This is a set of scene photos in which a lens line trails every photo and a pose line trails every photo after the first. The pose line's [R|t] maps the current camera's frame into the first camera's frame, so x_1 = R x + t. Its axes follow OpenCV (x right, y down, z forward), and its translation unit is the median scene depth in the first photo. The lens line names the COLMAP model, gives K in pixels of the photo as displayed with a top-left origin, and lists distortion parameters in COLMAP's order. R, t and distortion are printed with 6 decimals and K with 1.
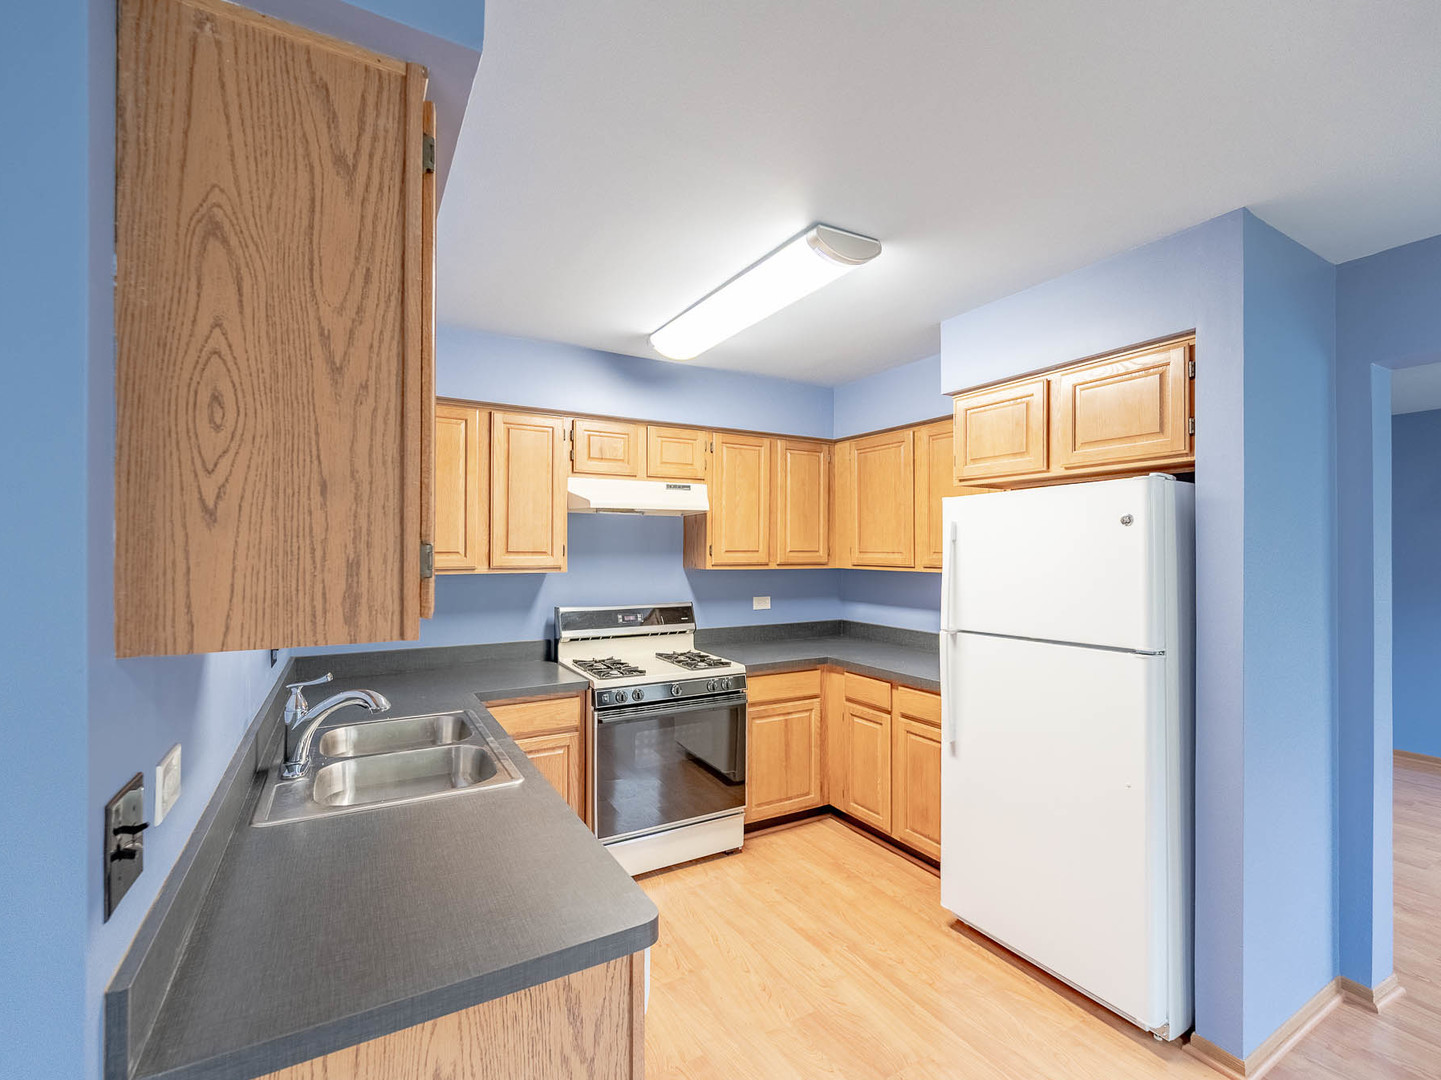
lens RADIAL K [[663.7, 0, 713.4], [0, 663.7, 546.0], [0, 0, 1]] dist [-0.003970, -0.000583]
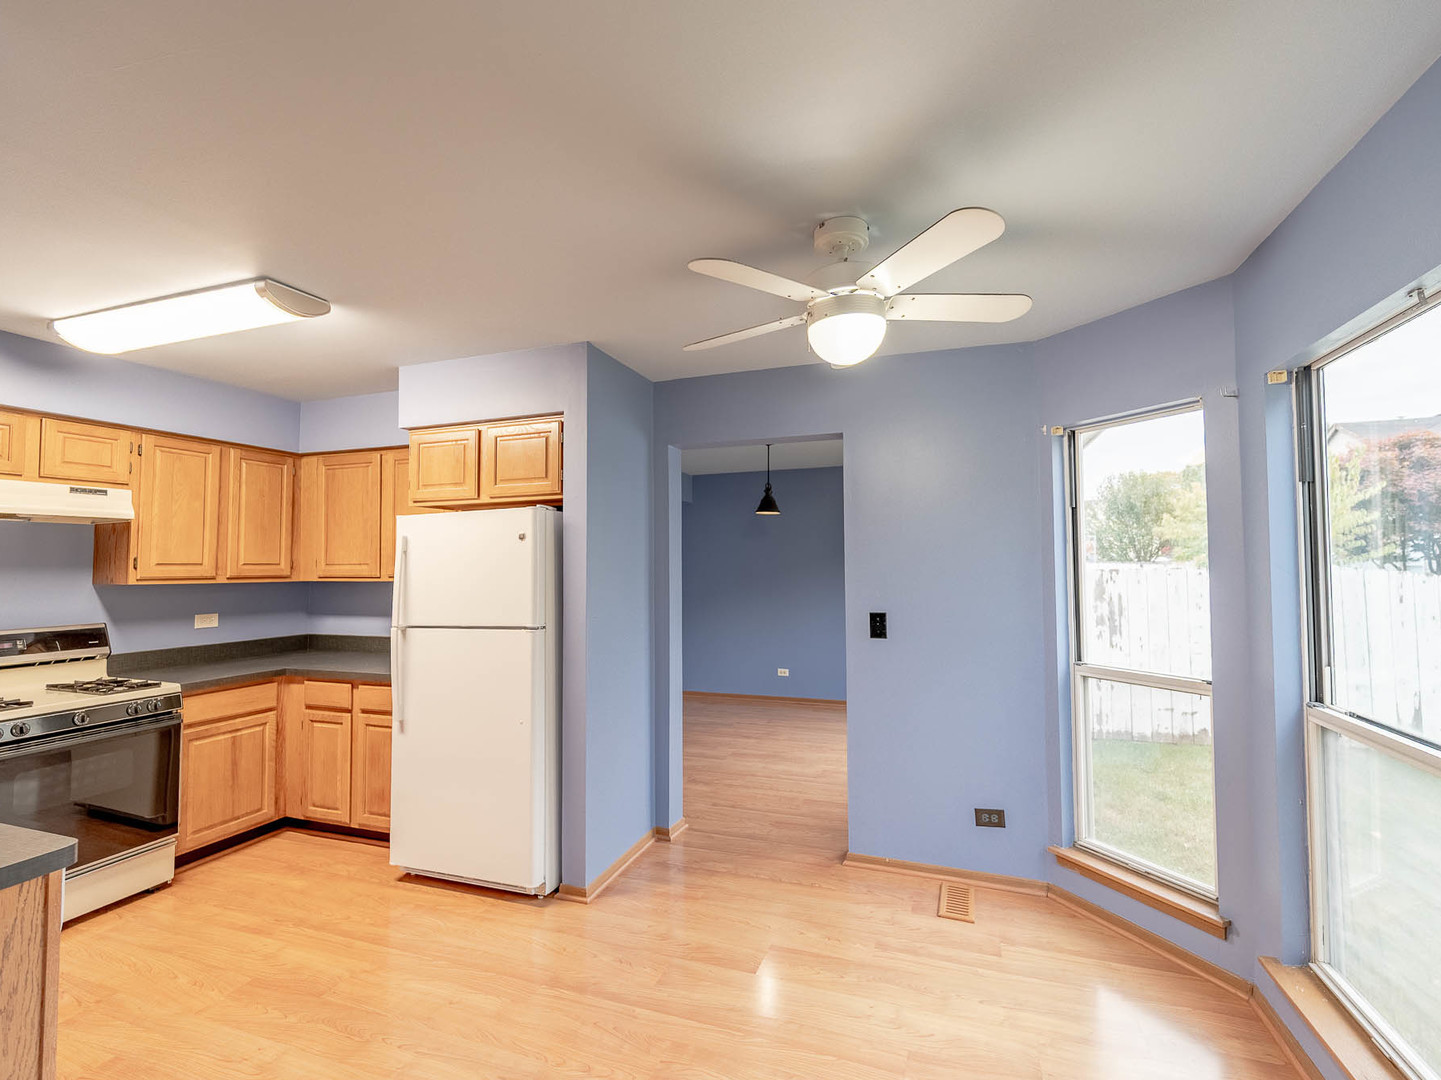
lens RADIAL K [[663.7, 0, 717.0], [0, 663.7, 535.1], [0, 0, 1]] dist [-0.003970, -0.000583]
pose [[0.752563, 0.020343, 0.658206, -0.001981], [0.007458, 0.999195, -0.039409, 0.012347], [-0.658478, 0.034567, 0.751806, -0.252556]]
